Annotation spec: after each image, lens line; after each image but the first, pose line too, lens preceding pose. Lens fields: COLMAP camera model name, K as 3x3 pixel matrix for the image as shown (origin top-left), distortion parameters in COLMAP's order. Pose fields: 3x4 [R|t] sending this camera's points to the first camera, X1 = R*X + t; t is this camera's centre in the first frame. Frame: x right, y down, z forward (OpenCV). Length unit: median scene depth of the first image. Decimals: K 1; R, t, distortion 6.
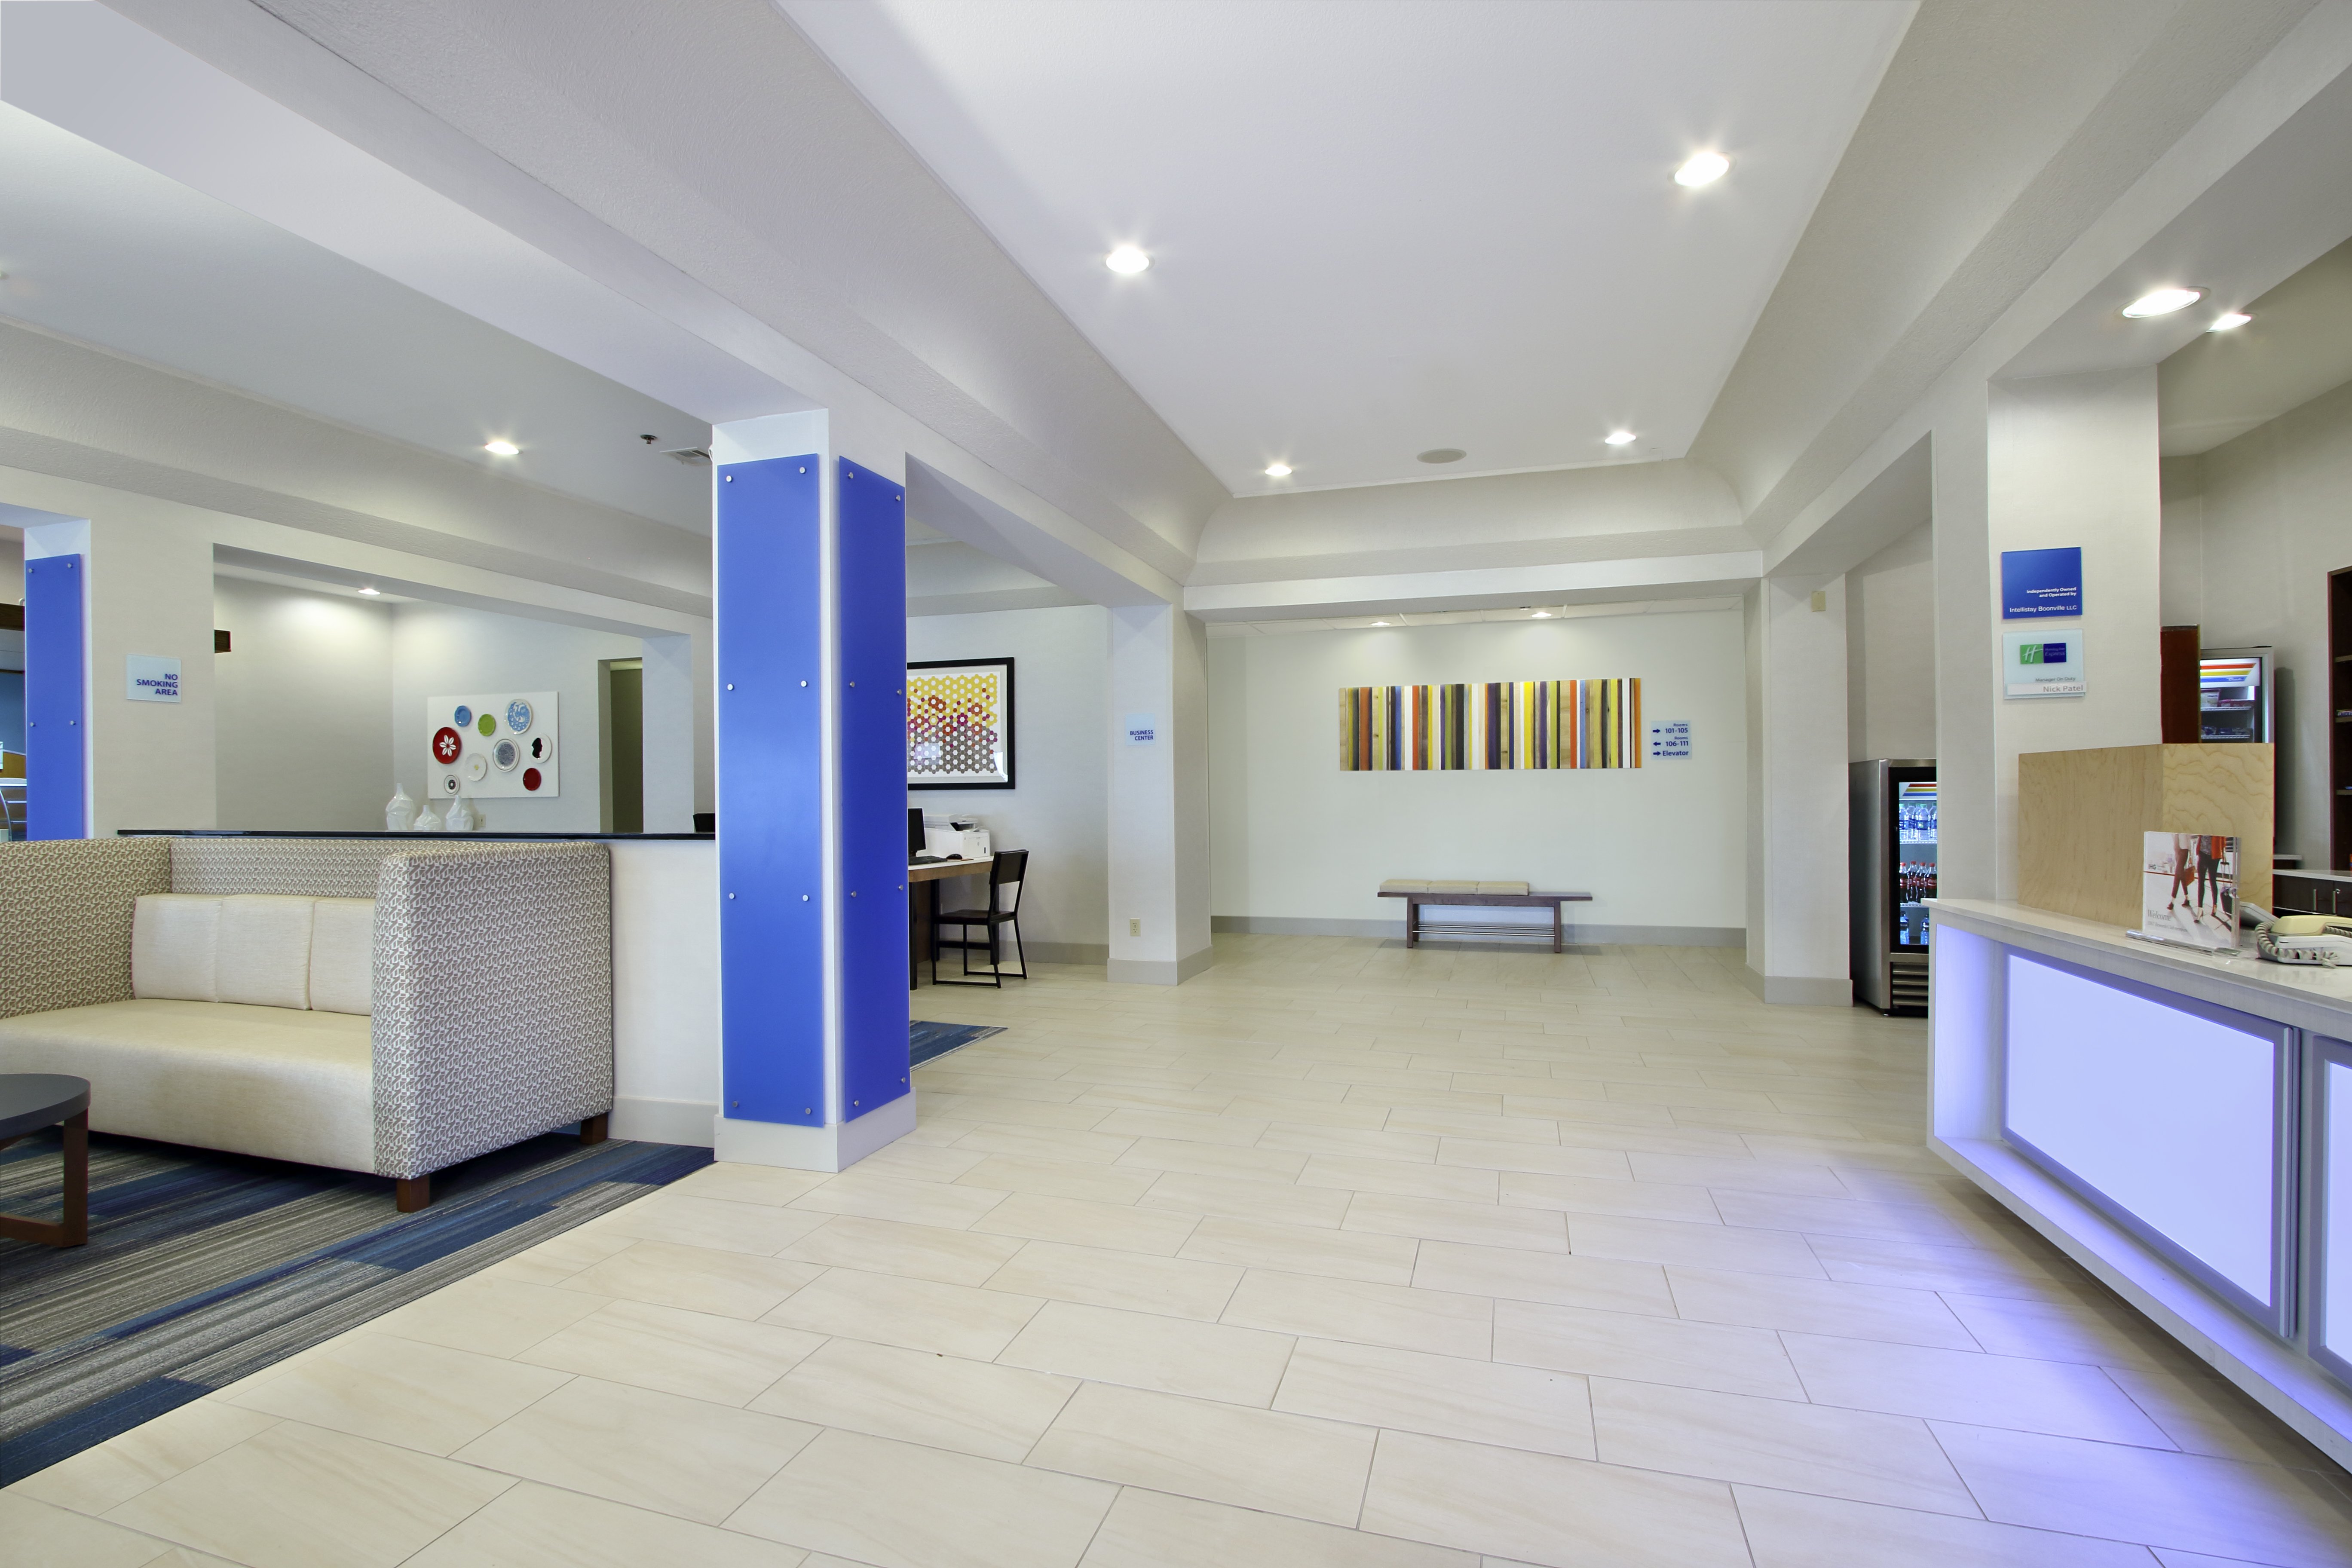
lens RADIAL K [[1058.9, 0, 1212.8], [0, 1058.9, 804.1], [0, 0, 1]] dist [-0.028111, 0.001414]
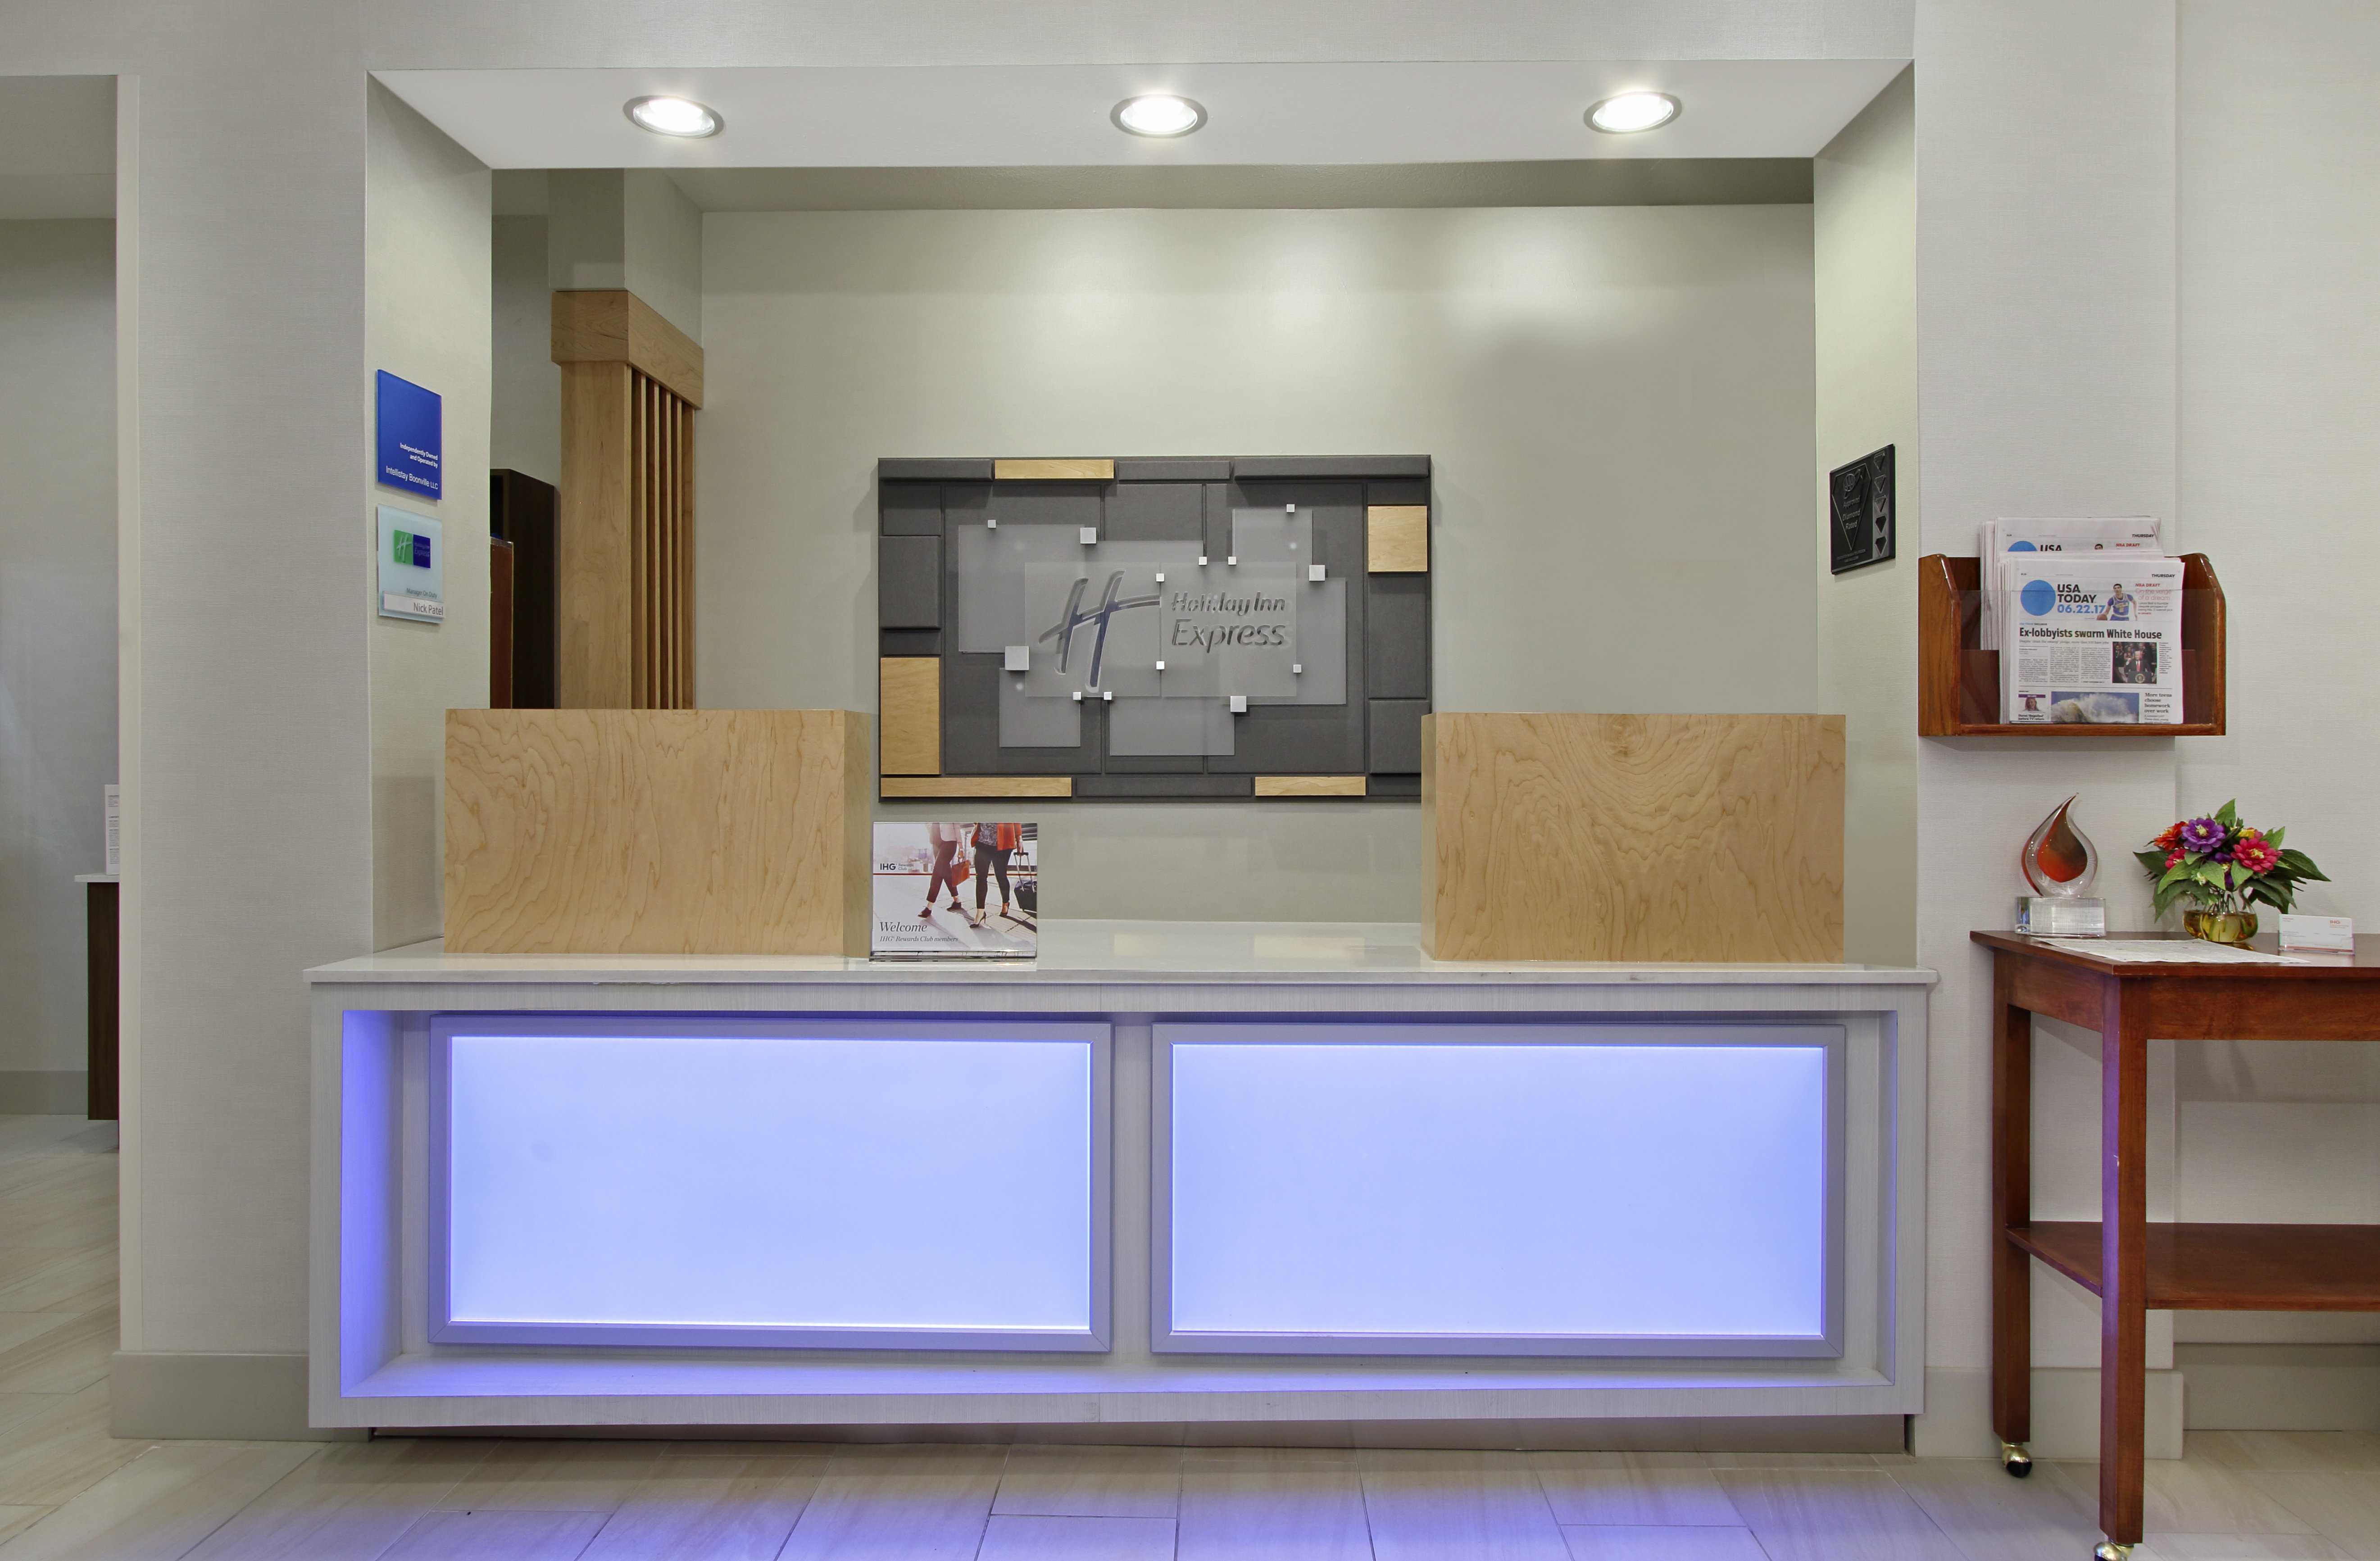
lens RADIAL K [[1415.7, 0, 1174.1], [0, 1415.7, 759.7], [0, 0, 1]] dist [-0.004164, 0.001850]
pose [[-0.247170, 0.000941, 0.968972, -0.054005], [0.010528, 0.999943, 0.001715, -0.005839], [-0.968915, 0.010625, -0.247166, 0.299007]]
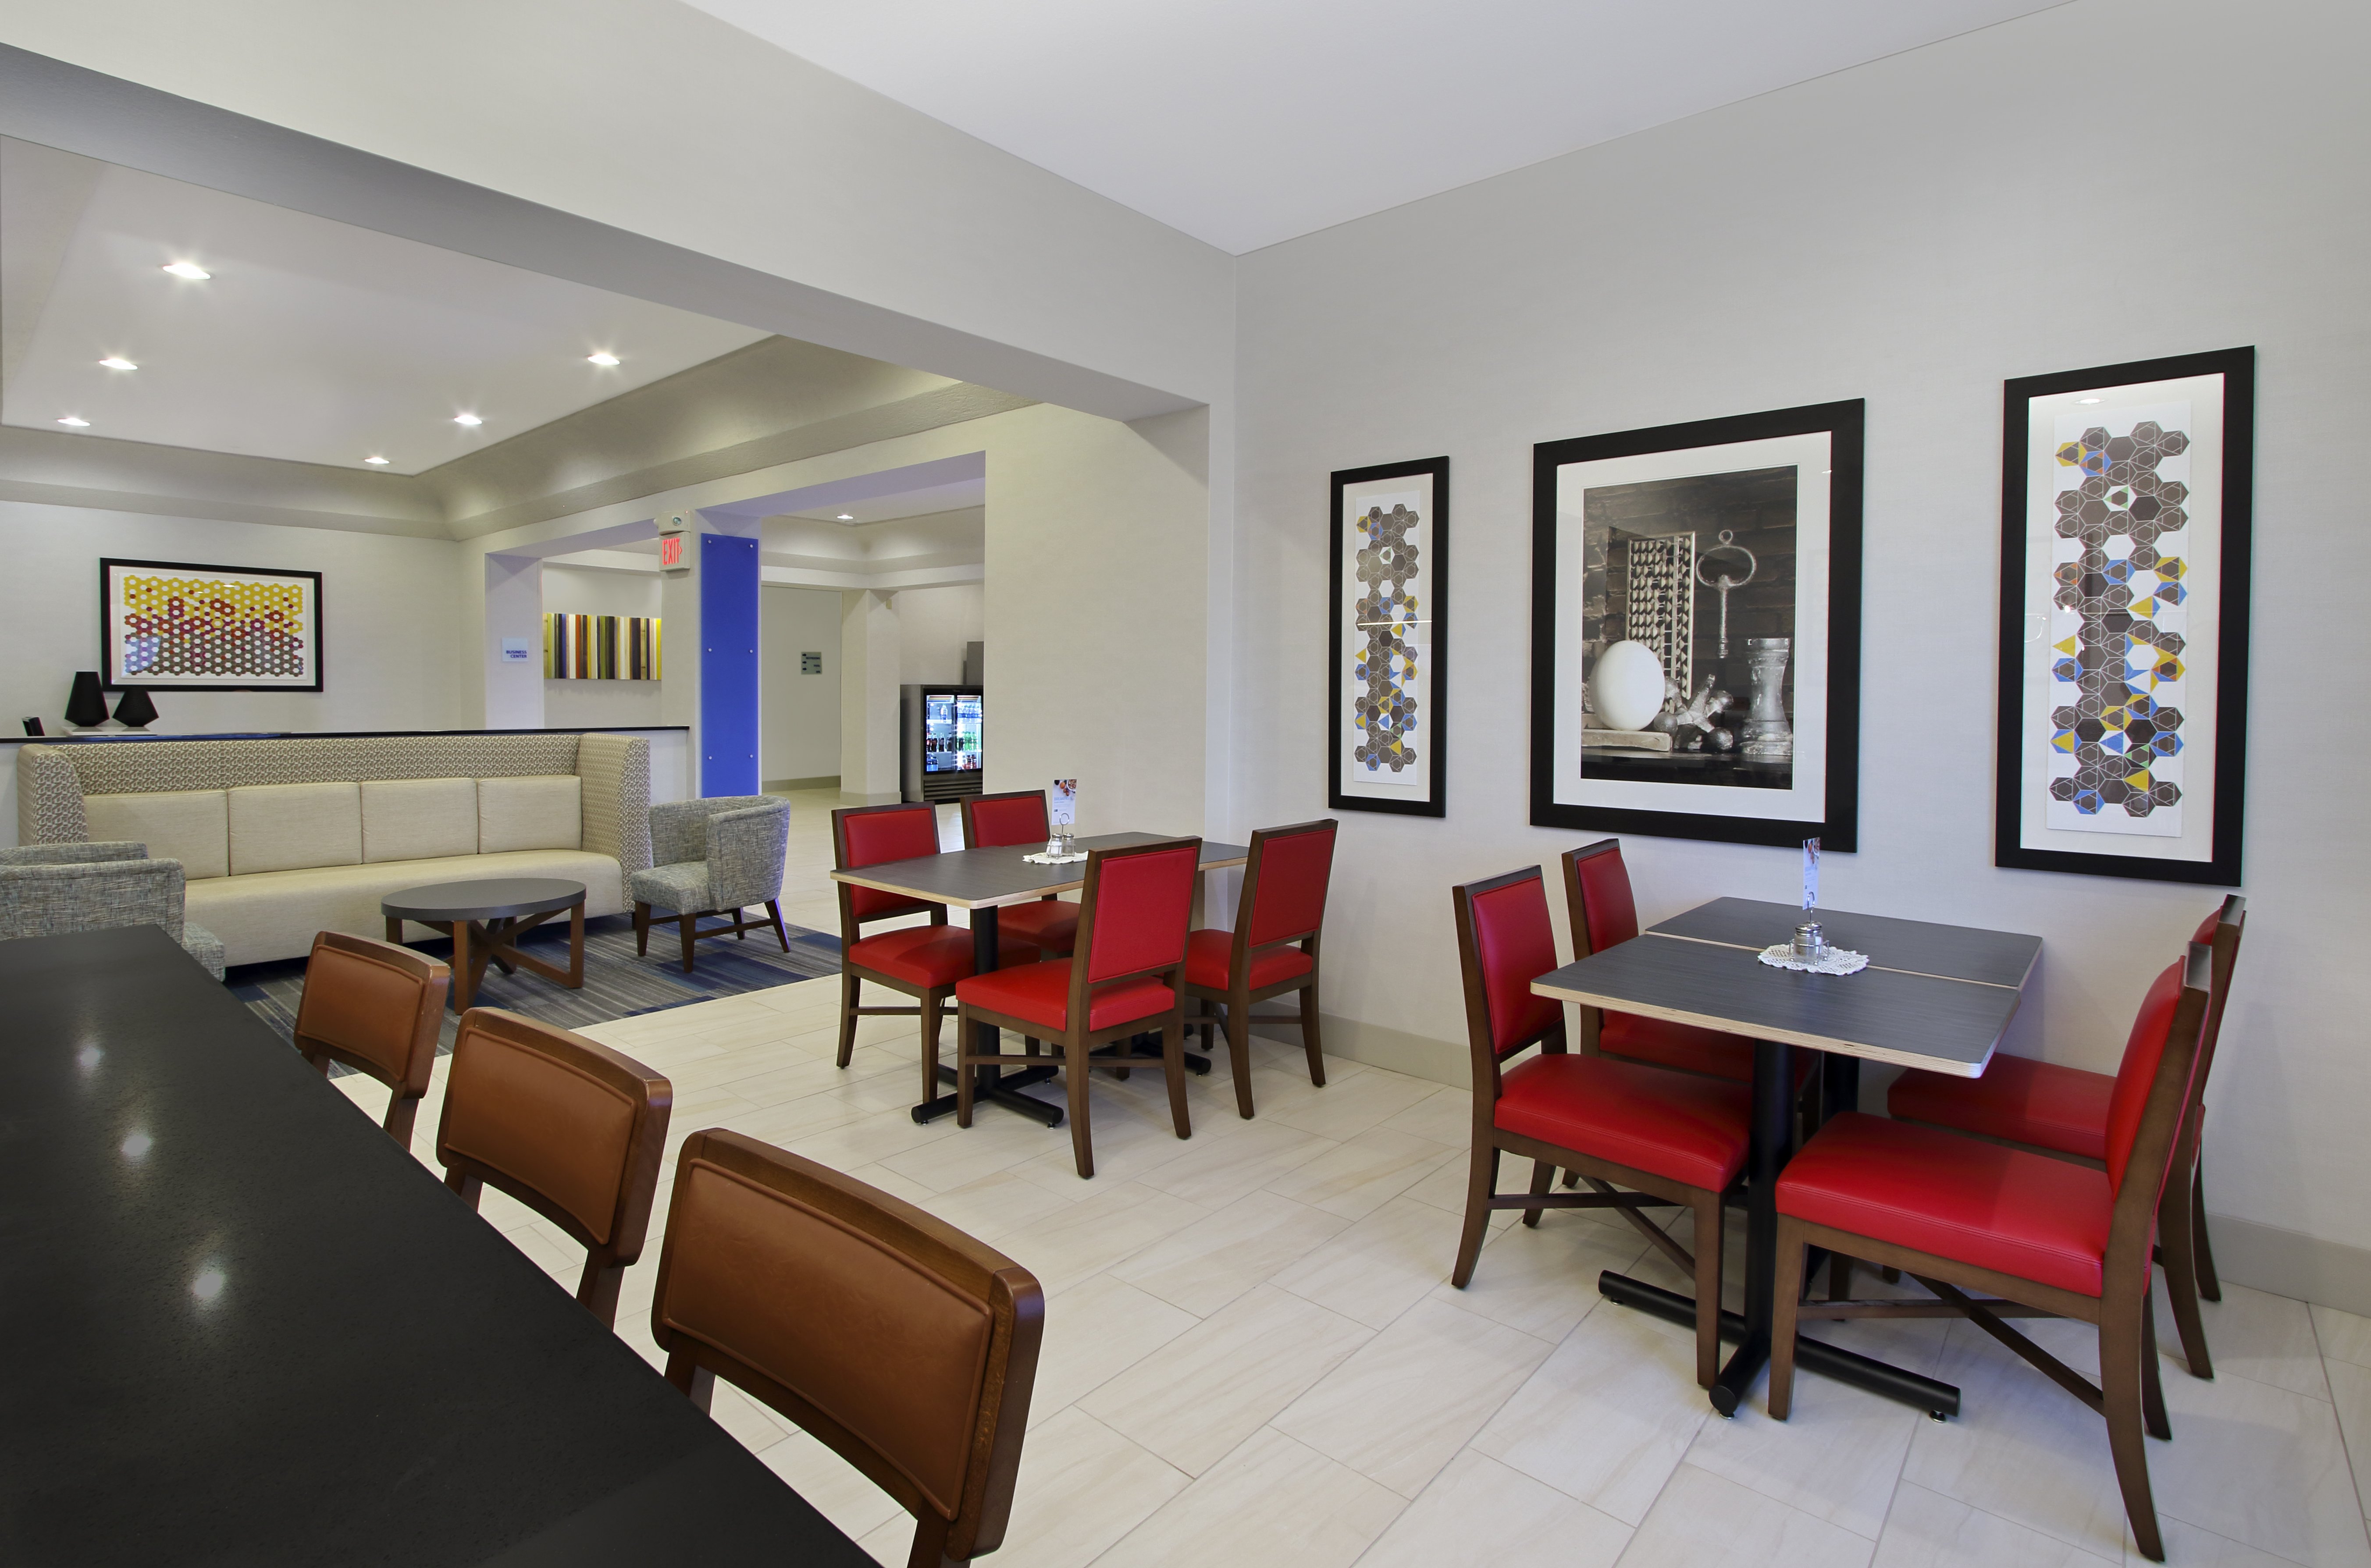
lens RADIAL K [[1067.3, 0, 1185.0], [0, 1067.3, 718.6], [0, 0, 1]] dist [-0.028111, 0.001414]
pose [[0.398574, -0.013700, 0.917034, -0.818459], [-0.004286, 0.999850, 0.016801, -0.008502], [-0.917126, -0.010627, 0.398455, -0.254327]]
